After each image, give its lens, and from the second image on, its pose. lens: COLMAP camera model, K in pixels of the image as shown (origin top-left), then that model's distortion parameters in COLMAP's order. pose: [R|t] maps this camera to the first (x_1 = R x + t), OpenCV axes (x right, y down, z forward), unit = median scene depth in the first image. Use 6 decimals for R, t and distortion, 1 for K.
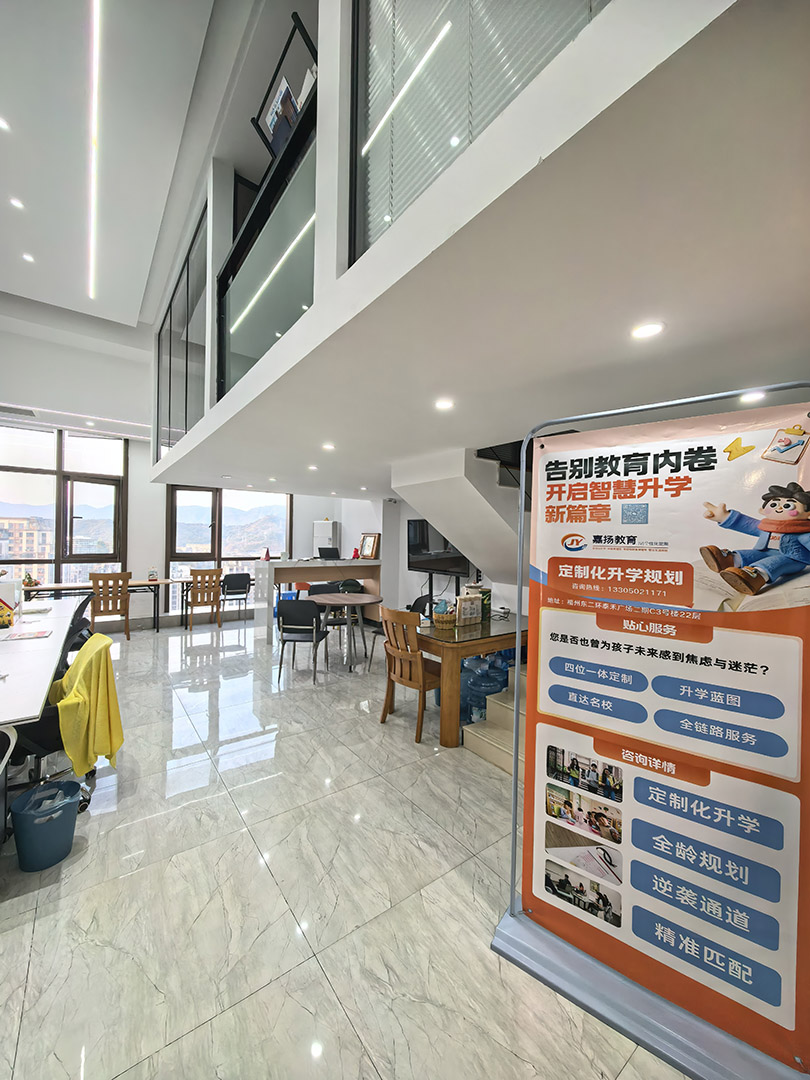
lens RADIAL K [[420.6, 0, 405.0], [0, 420.6, 540.0], [0, 0, 1]] dist [0.004223, 0.000068]
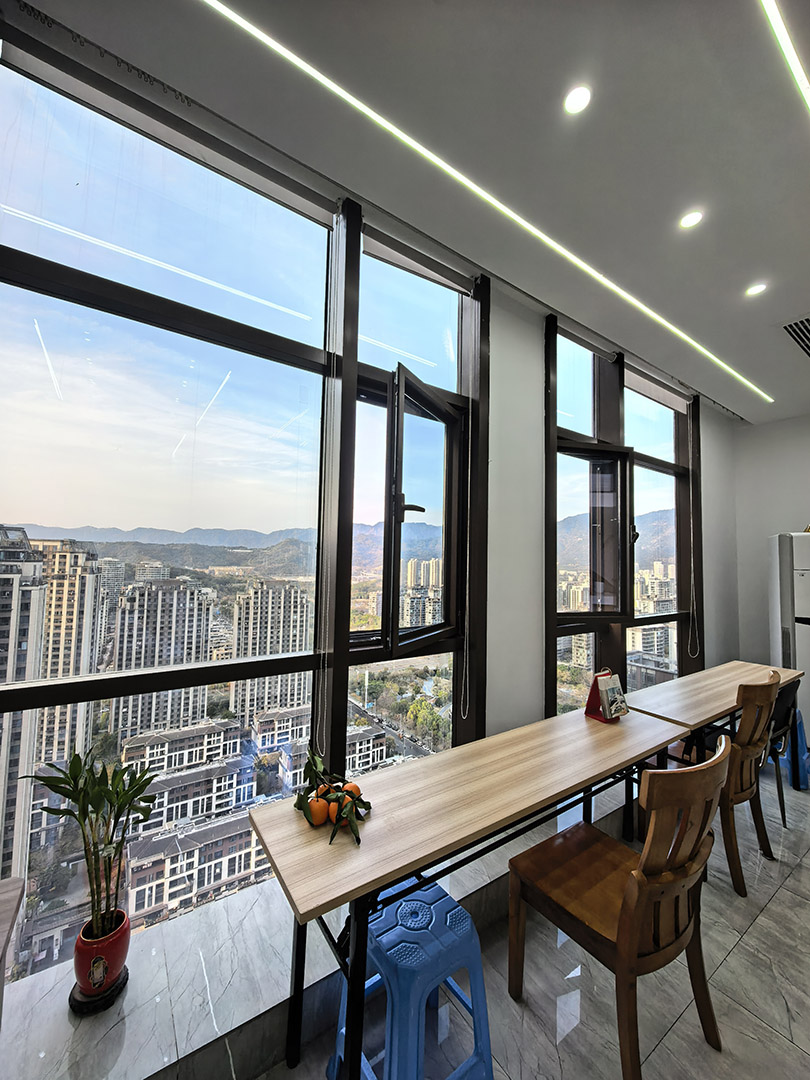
lens RADIAL K [[420.6, 0, 405.0], [0, 420.6, 540.0], [0, 0, 1]] dist [0.004223, 0.000068]
pose [[0.999102, 0.002875, -0.042272, -0.712747], [-0.005218, 0.998450, -0.055411, -0.012689], [0.042048, 0.055582, 0.997568, 0.653695]]
